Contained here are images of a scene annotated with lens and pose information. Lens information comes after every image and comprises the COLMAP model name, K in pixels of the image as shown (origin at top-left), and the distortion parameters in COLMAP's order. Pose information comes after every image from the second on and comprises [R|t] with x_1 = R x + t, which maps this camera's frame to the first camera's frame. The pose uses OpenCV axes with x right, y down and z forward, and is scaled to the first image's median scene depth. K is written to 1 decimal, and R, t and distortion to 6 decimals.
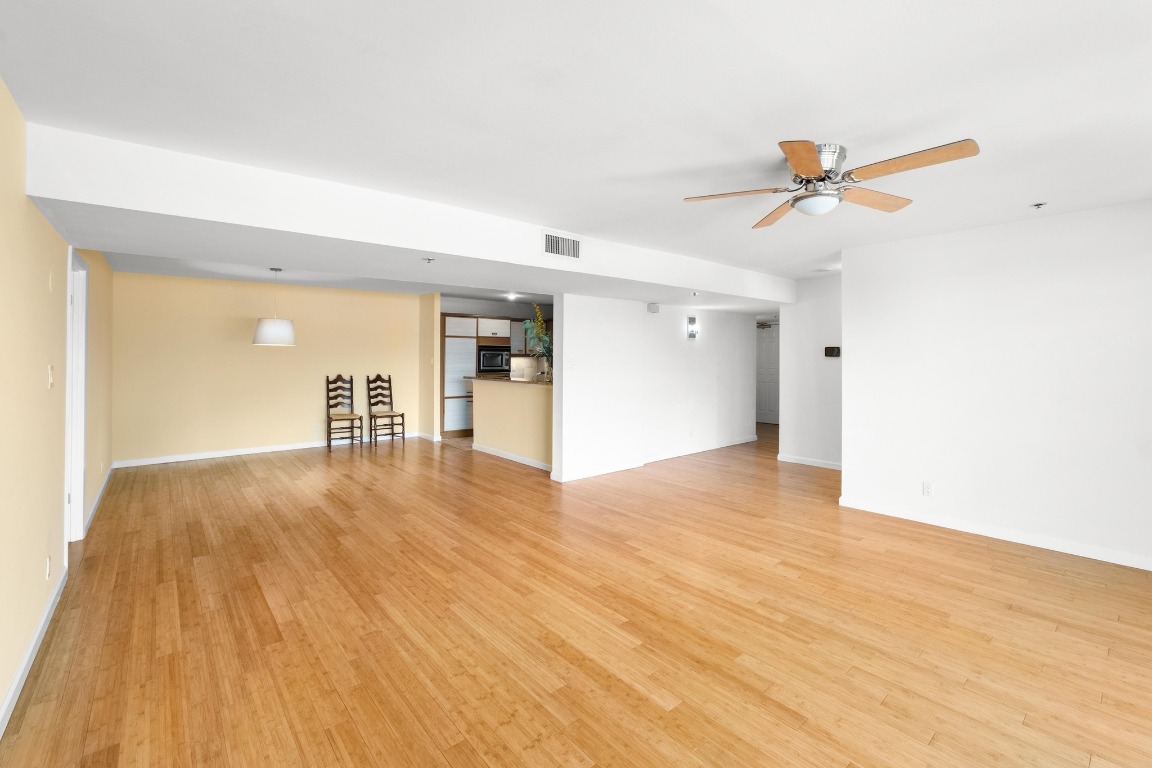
lens RADIAL K [[492.6, 0, 582.5], [0, 492.6, 357.6], [0, 0, 1]] dist [-0.012558, -0.000084]
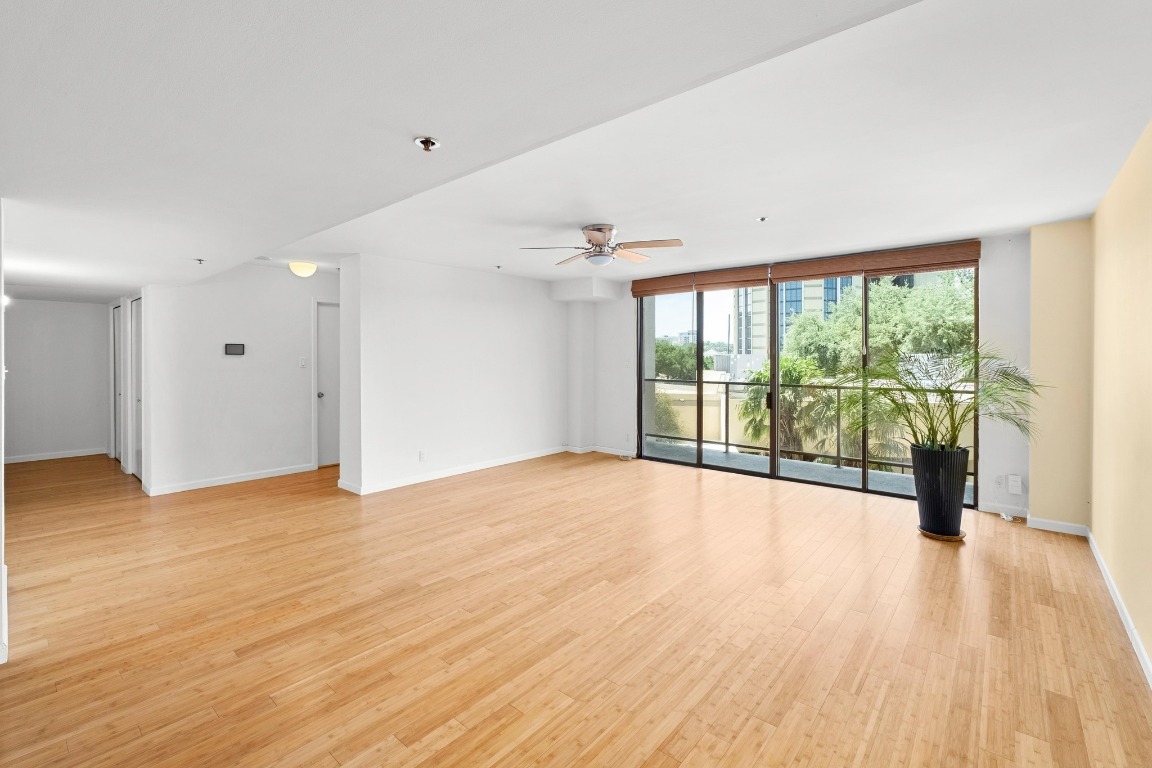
lens RADIAL K [[492.6, 0, 578.0], [0, 492.6, 358.2], [0, 0, 1]] dist [-0.012558, -0.000084]
pose [[-0.143693, -0.001289, 0.989621, -0.885515], [-0.002394, 0.999997, 0.000955, 0.005109], [-0.989619, -0.002232, -0.143696, 1.038125]]
